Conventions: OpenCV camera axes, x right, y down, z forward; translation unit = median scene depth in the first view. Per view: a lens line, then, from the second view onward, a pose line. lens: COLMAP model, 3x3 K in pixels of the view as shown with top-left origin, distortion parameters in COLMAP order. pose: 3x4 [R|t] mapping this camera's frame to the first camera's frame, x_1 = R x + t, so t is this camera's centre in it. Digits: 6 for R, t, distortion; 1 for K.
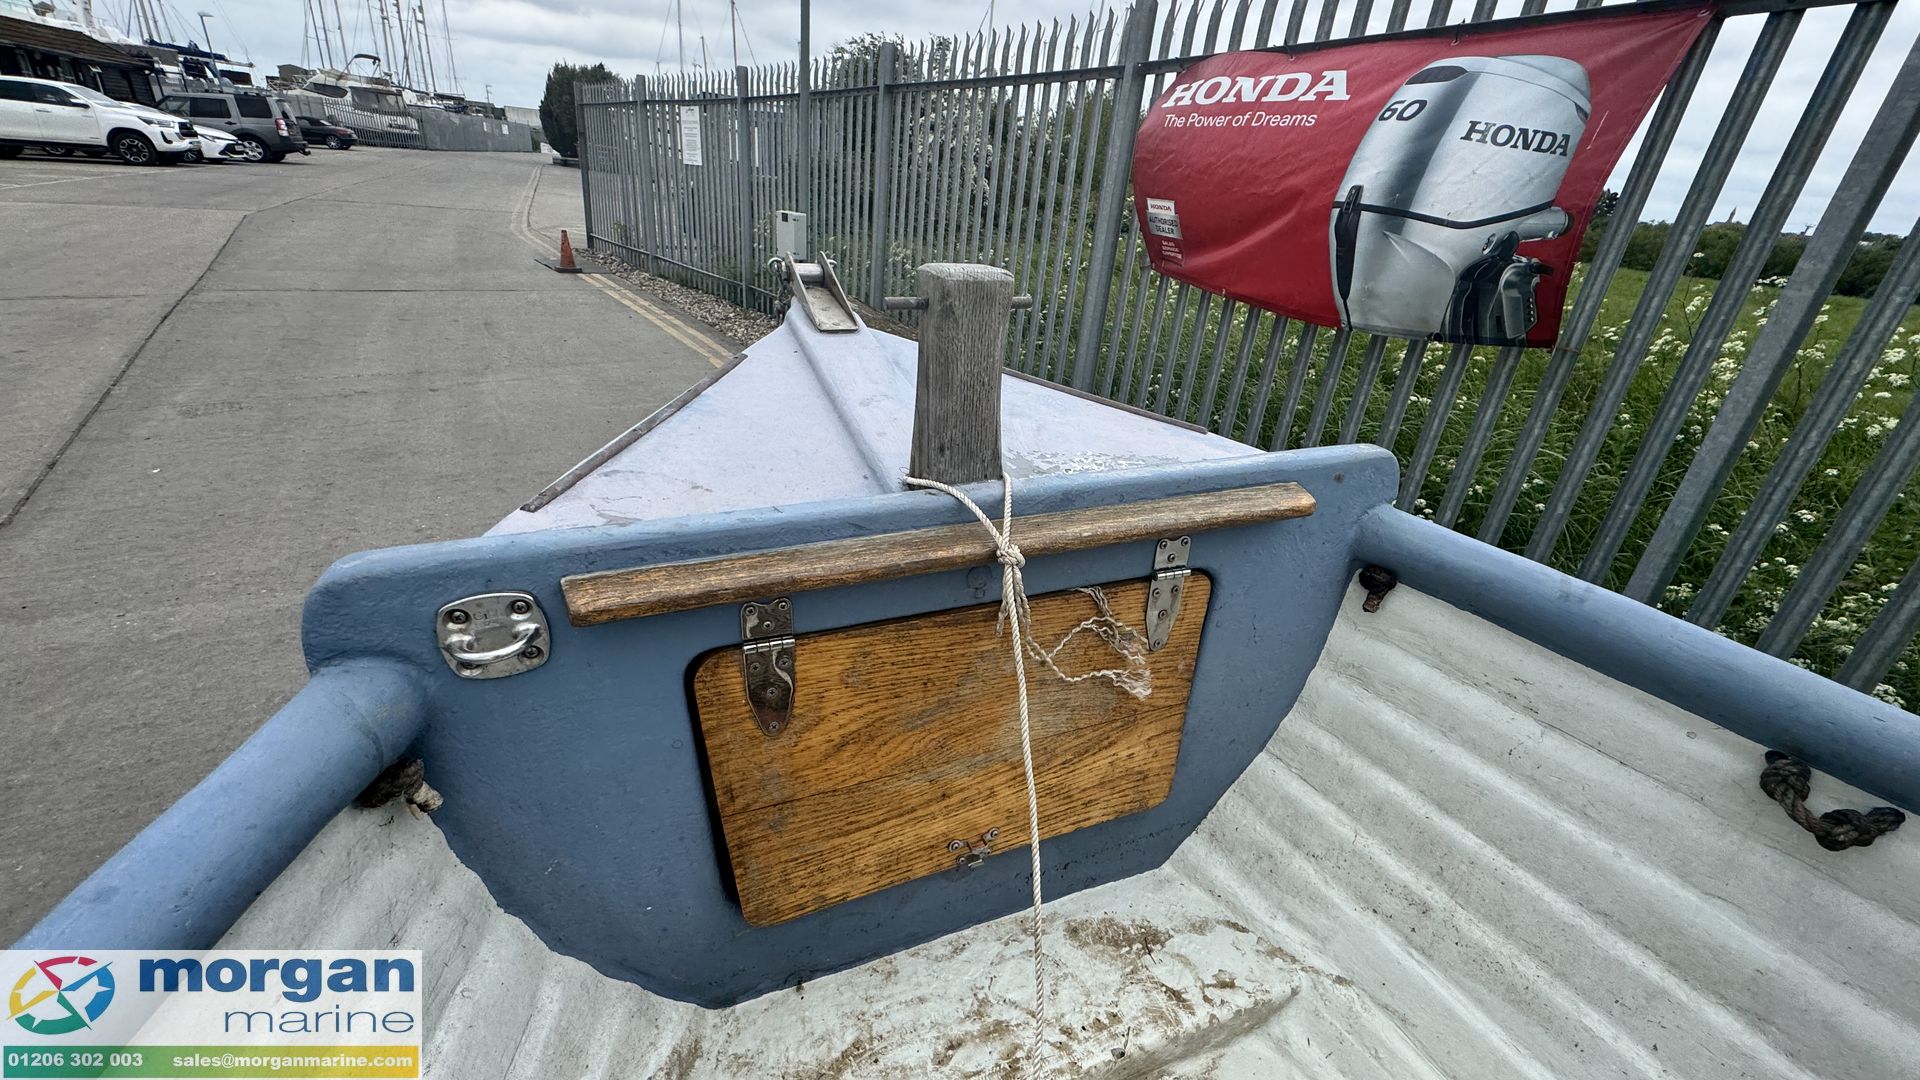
lens RADIAL K [[763.0, 0, 961.4], [0, 763.0, 535.7], [0, 0, 1]] dist [-0.004744, 0.000763]
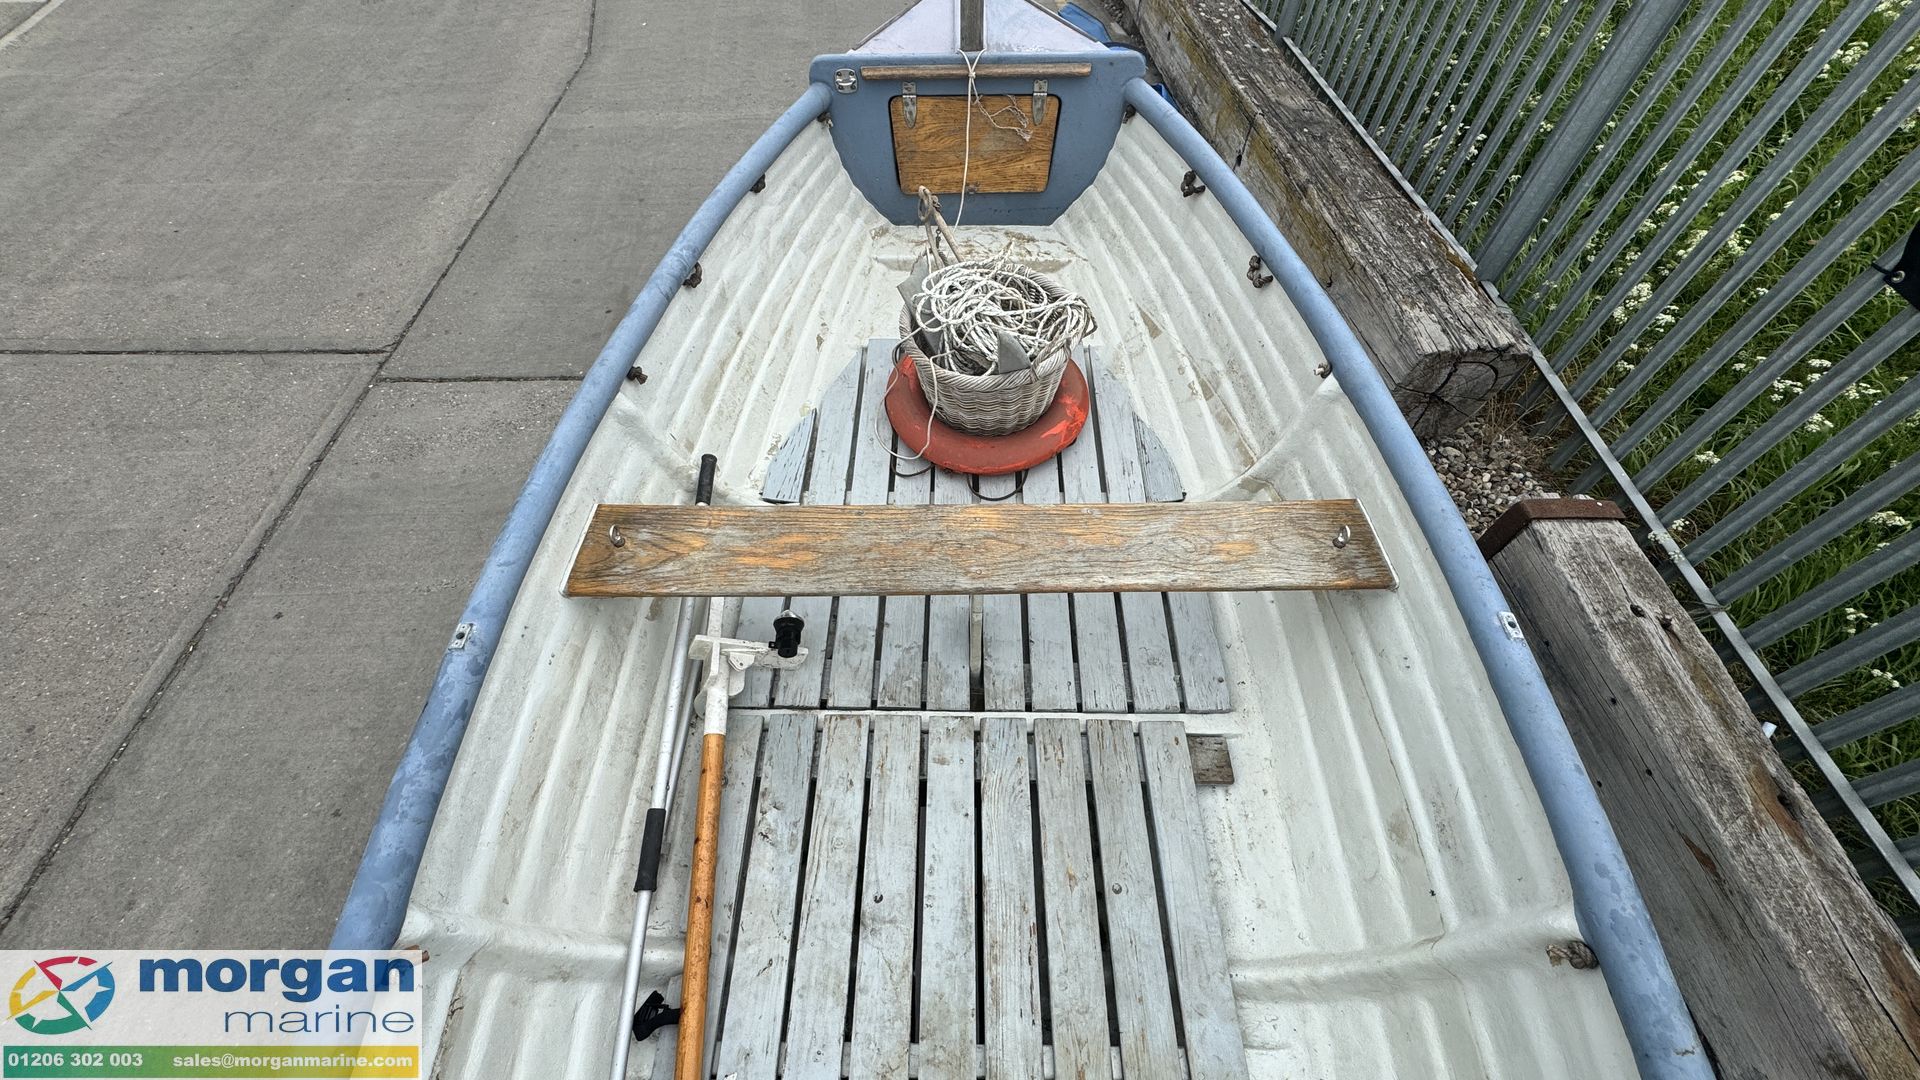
lens RADIAL K [[763.0, 0, 961.3], [0, 763.0, 533.2], [0, 0, 1]] dist [-0.004744, 0.000763]
pose [[0.922779, 0.262854, -0.281755, 0.353126], [-0.111777, 0.882367, 0.457094, 0.065581], [0.368760, -0.390303, 0.843611, -0.638435]]
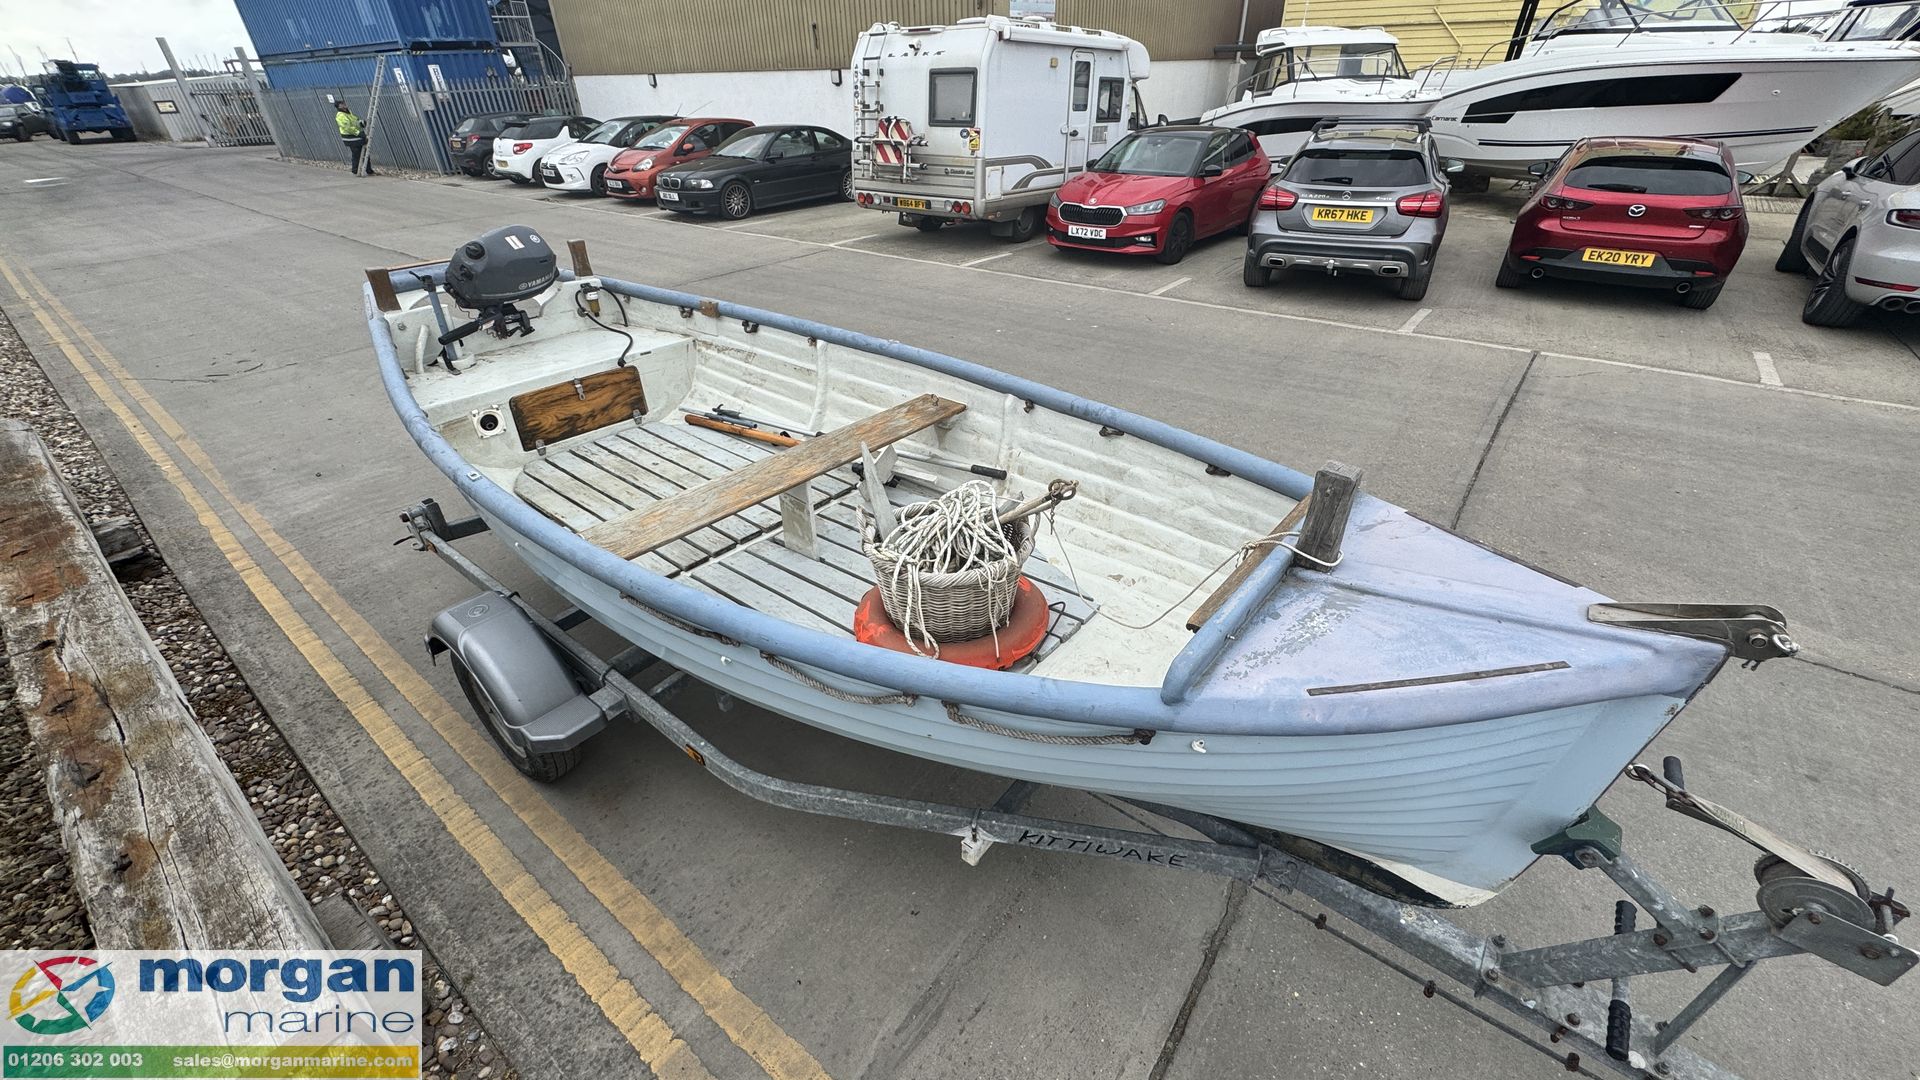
lens RADIAL K [[763.0, 0, 959.2], [0, 763.0, 536.8], [0, 0, 1]] dist [-0.004744, 0.000763]
pose [[-0.880006, 0.191691, -0.434561, 0.448514], [-0.247900, 0.595055, 0.764497, -0.370127], [0.405135, 0.780490, -0.476132, 0.397033]]
